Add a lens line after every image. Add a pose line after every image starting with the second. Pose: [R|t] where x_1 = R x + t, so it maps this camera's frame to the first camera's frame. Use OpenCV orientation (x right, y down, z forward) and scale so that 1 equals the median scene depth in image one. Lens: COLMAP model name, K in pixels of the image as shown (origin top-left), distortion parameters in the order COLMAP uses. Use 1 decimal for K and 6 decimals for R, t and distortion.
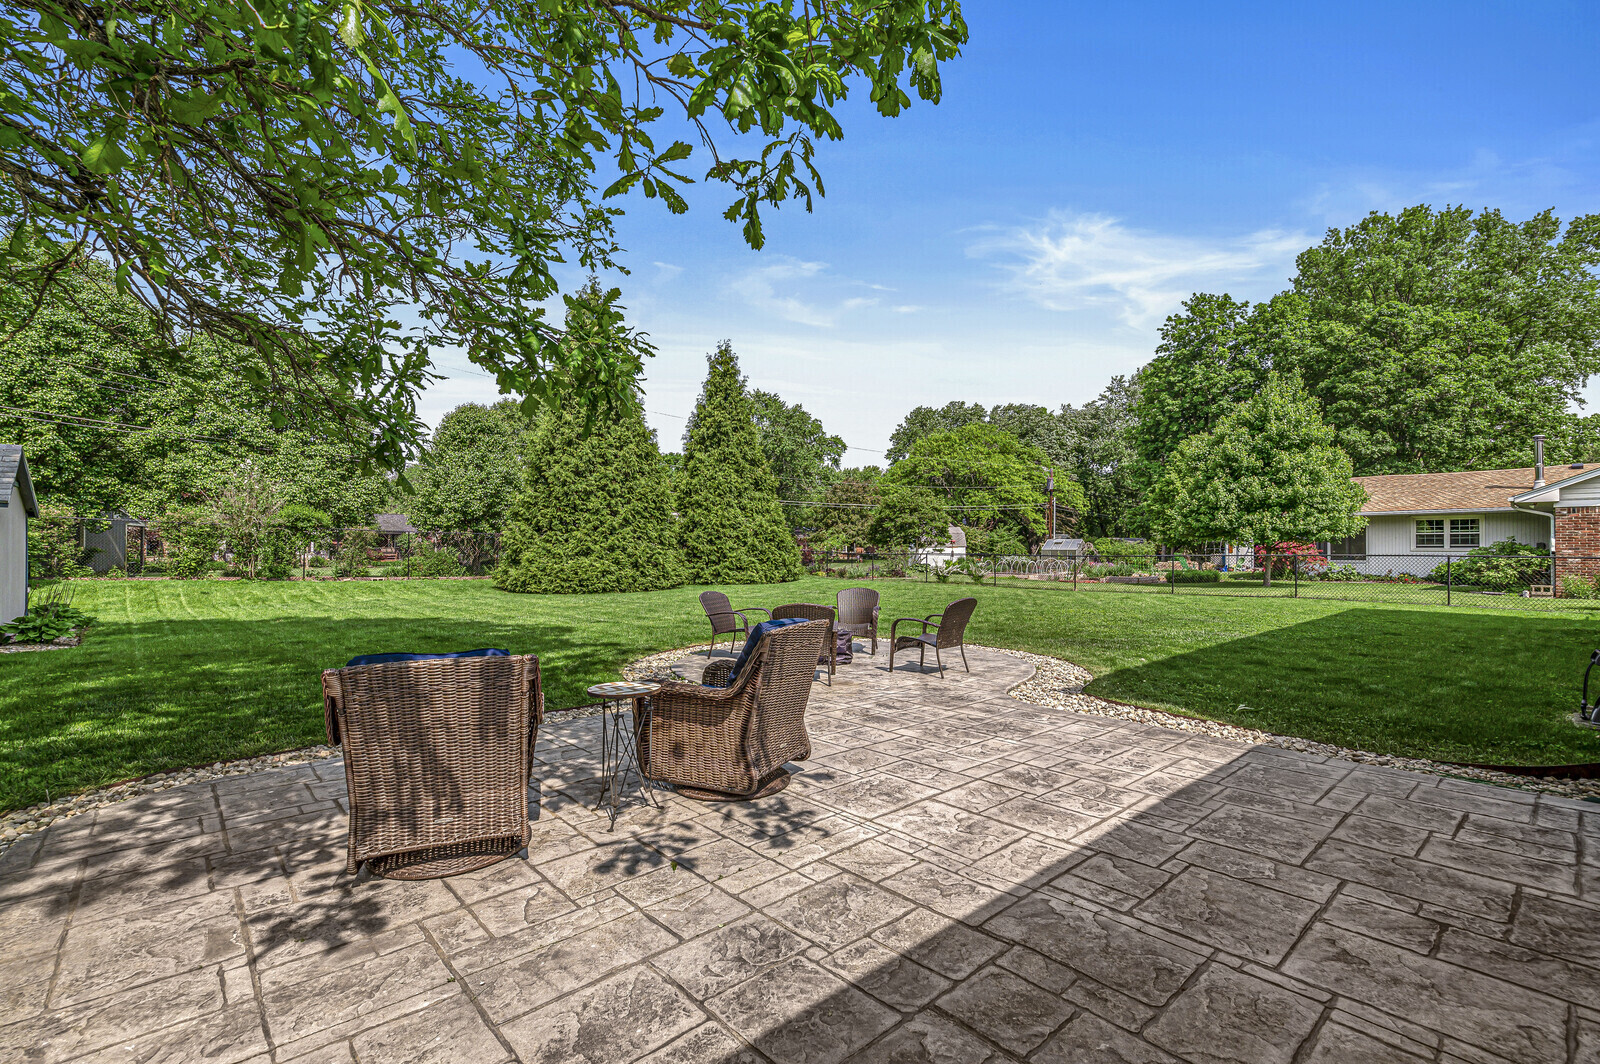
lens RADIAL K [[700.4, 0, 800.0], [0, 700.4, 532.0], [0, 0, 1]] dist [-0.000034, -0.000007]
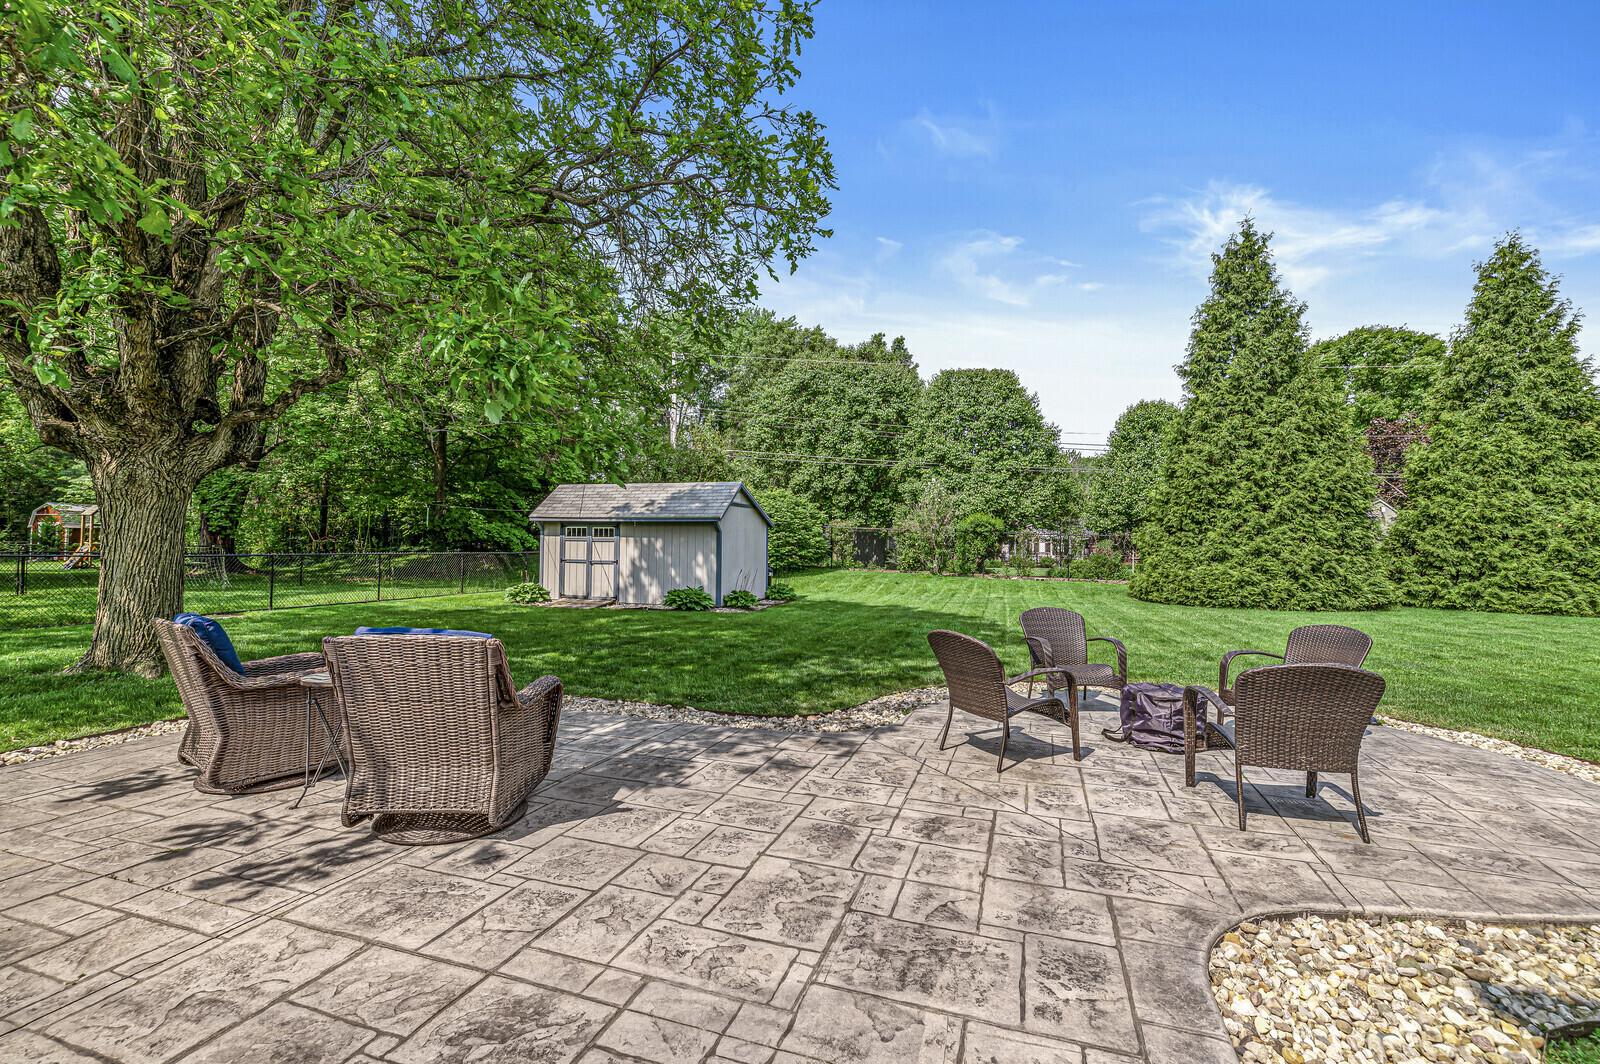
lens RADIAL K [[690.7, 0, 803.4], [0, 690.7, 523.5], [0, 0, 1]] dist [-0.001440, -0.000433]
pose [[0.497334, -0.025878, -0.867173, 0.150899], [0.009437, 0.999657, -0.024420, 0.004720], [0.867508, 0.003962, 0.497407, 0.170239]]
